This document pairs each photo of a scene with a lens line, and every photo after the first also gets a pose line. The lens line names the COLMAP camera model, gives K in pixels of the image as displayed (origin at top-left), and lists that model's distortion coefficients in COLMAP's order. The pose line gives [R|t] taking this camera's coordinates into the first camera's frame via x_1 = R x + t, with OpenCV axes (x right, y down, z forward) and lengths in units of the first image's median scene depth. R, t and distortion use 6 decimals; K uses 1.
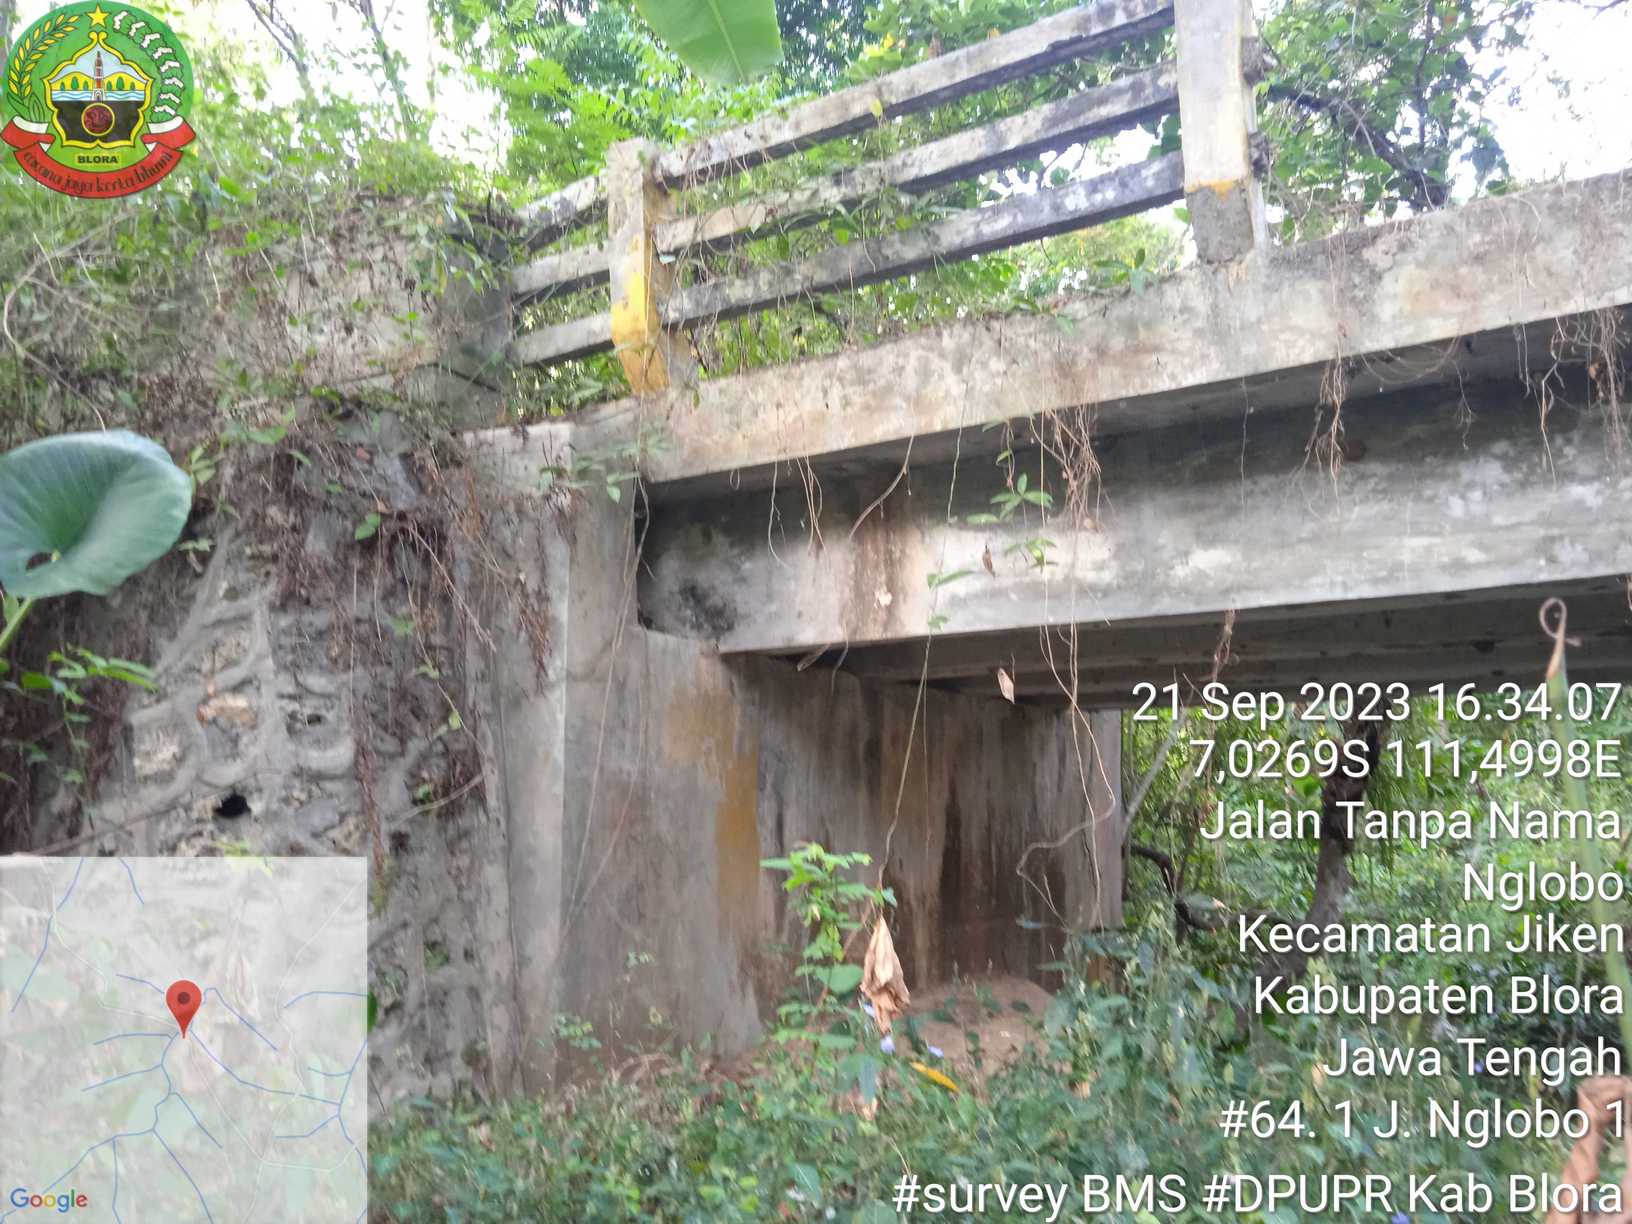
lens RADIAL K [[1266.5, 0, 826.8], [0, 1266.5, 615.9], [0, 0, 1]] dist [0.045760, -0.065857]
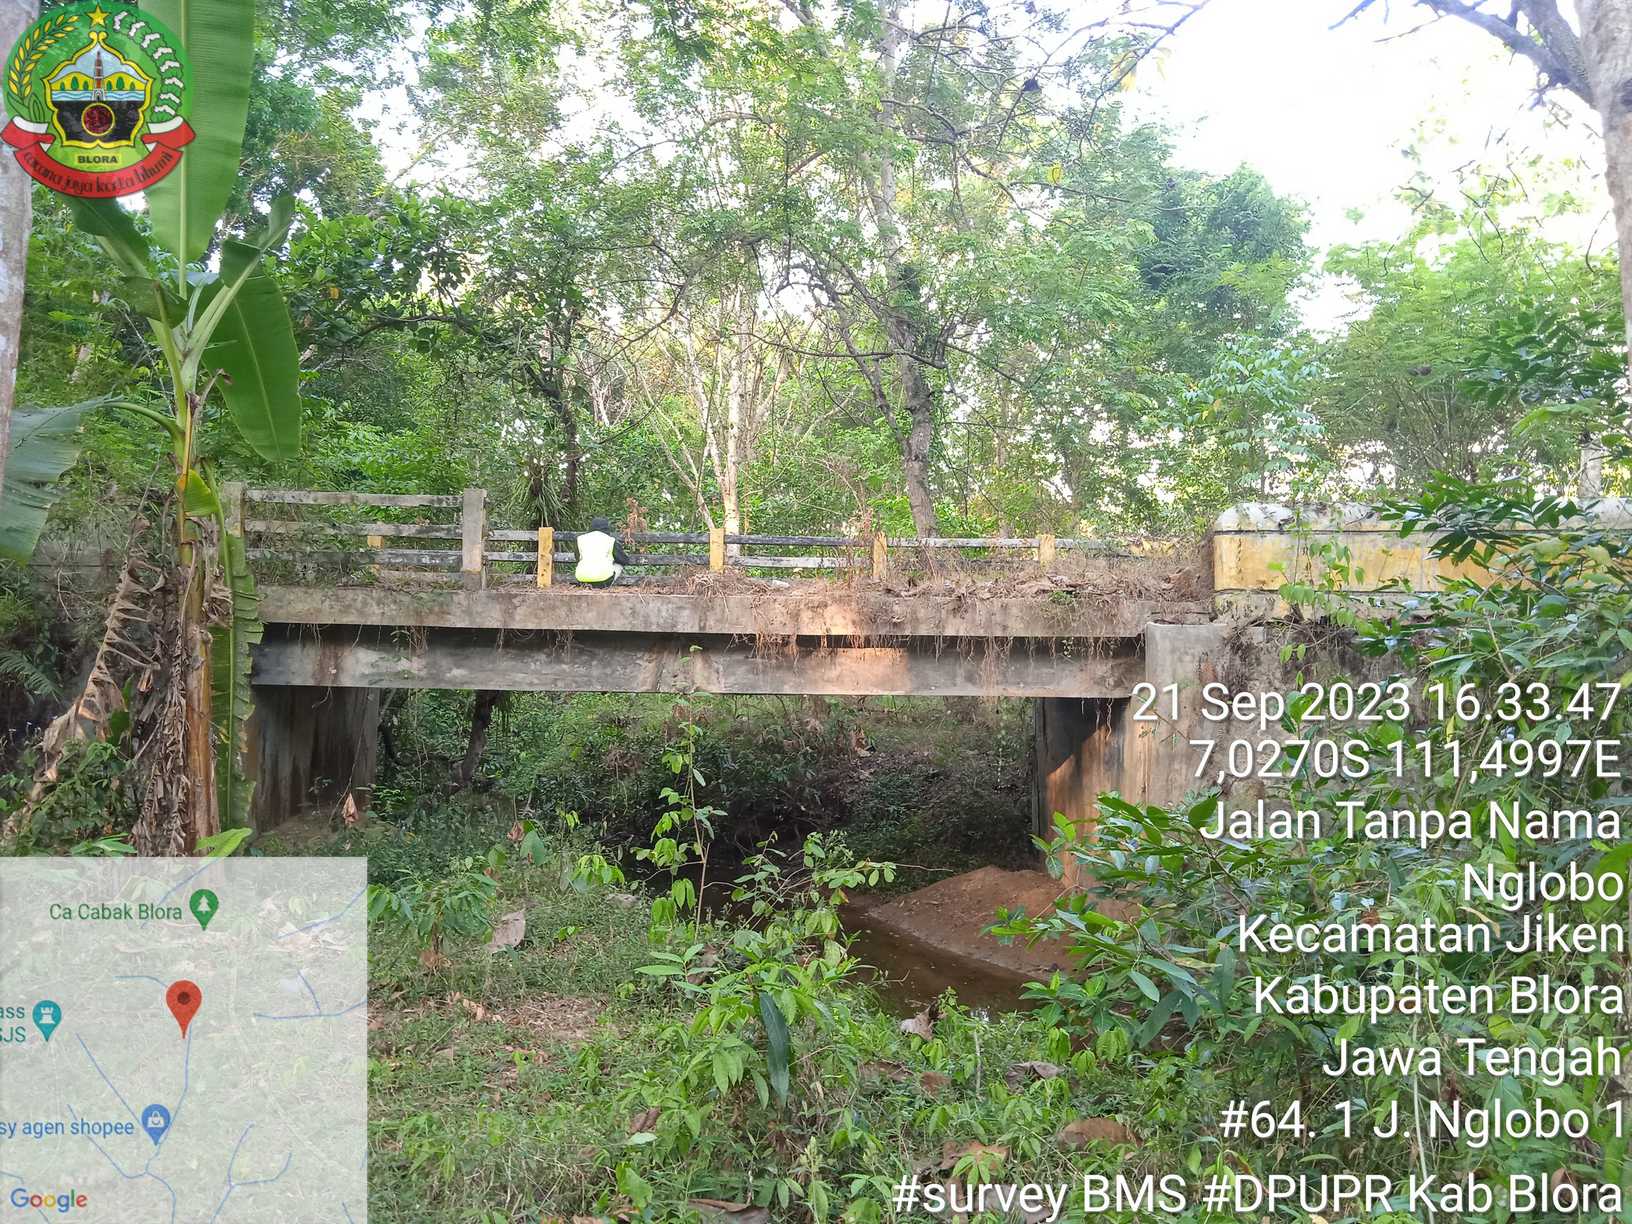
lens RADIAL K [[1266.5, 0, 826.8], [0, 1266.5, 615.9], [0, 0, 1]] dist [0.045760, -0.065857]
pose [[0.804516, 0.029834, 0.593182, -0.787935], [-0.118587, 0.986696, 0.111211, -0.609235], [-0.581972, -0.159814, 0.797350, -1.893808]]
